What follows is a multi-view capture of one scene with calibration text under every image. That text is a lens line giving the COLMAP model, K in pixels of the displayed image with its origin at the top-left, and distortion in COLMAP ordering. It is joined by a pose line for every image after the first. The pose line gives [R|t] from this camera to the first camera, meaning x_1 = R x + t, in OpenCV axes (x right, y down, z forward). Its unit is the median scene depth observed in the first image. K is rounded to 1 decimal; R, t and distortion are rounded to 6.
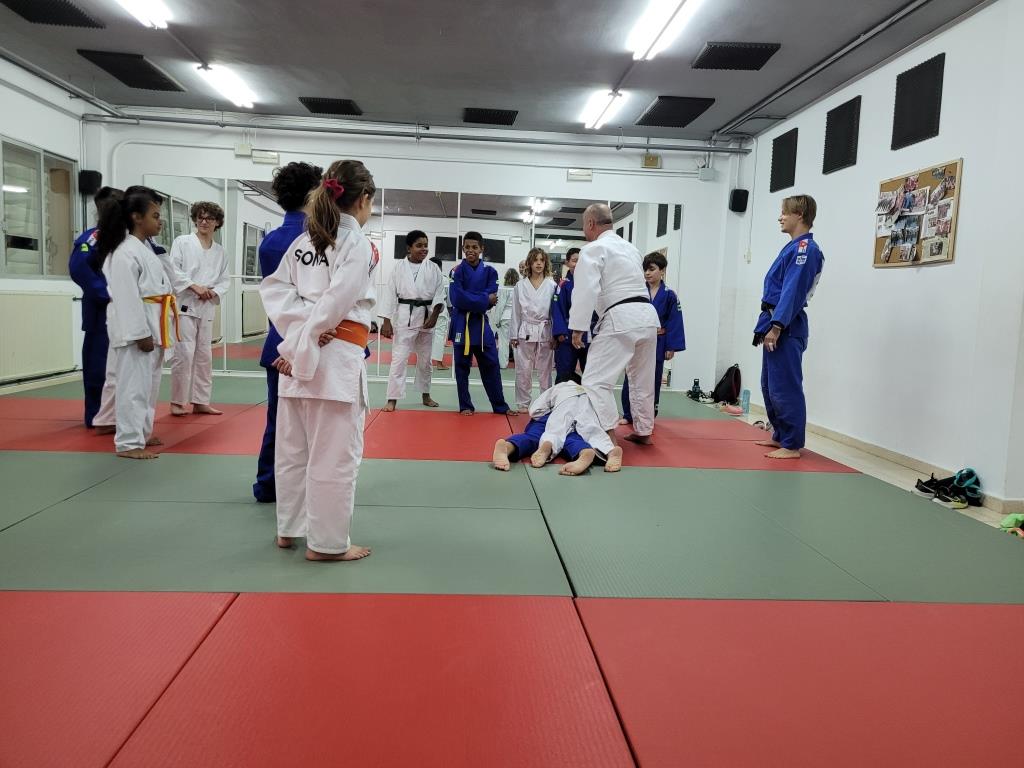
lens RADIAL K [[769.2, 0, 513.7], [0, 769.2, 383.7], [0, 0, 1]] dist [0.051259, -0.038916]
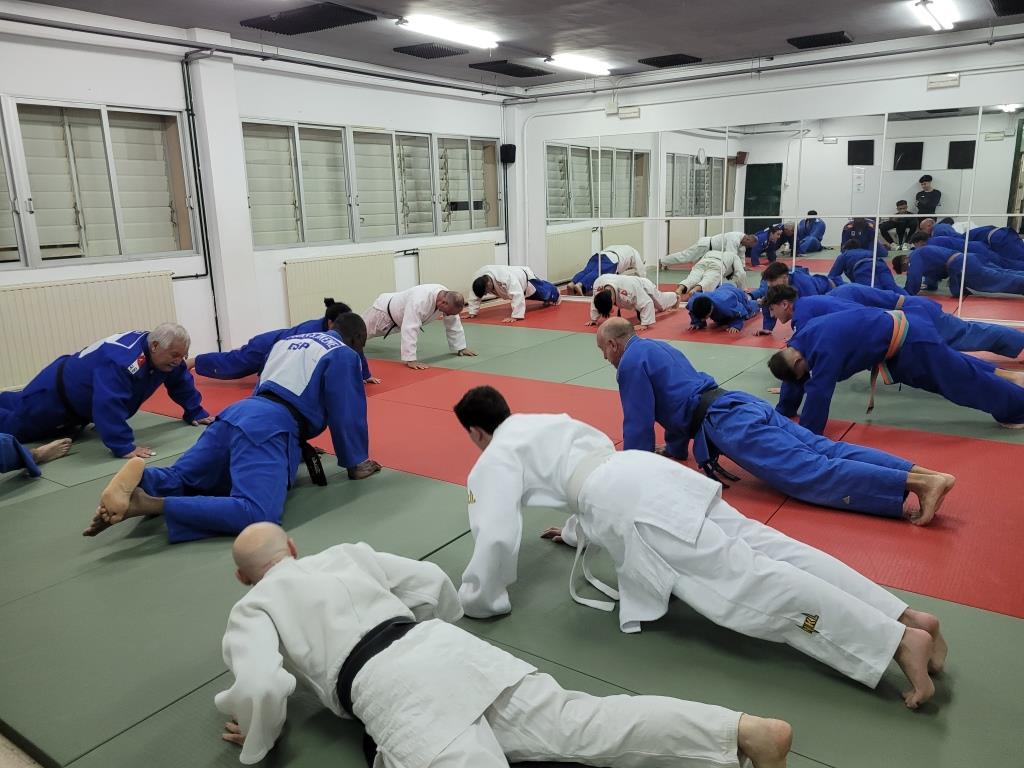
lens RADIAL K [[769.2, 0, 517.8], [0, 769.2, 373.7], [0, 0, 1]] dist [0.051259, -0.038916]
pose [[0.783979, 0.076401, -0.616067, 0.311409], [-0.005510, 0.993215, 0.116161, -0.042534], [0.620762, -0.087674, 0.779081, -0.034733]]
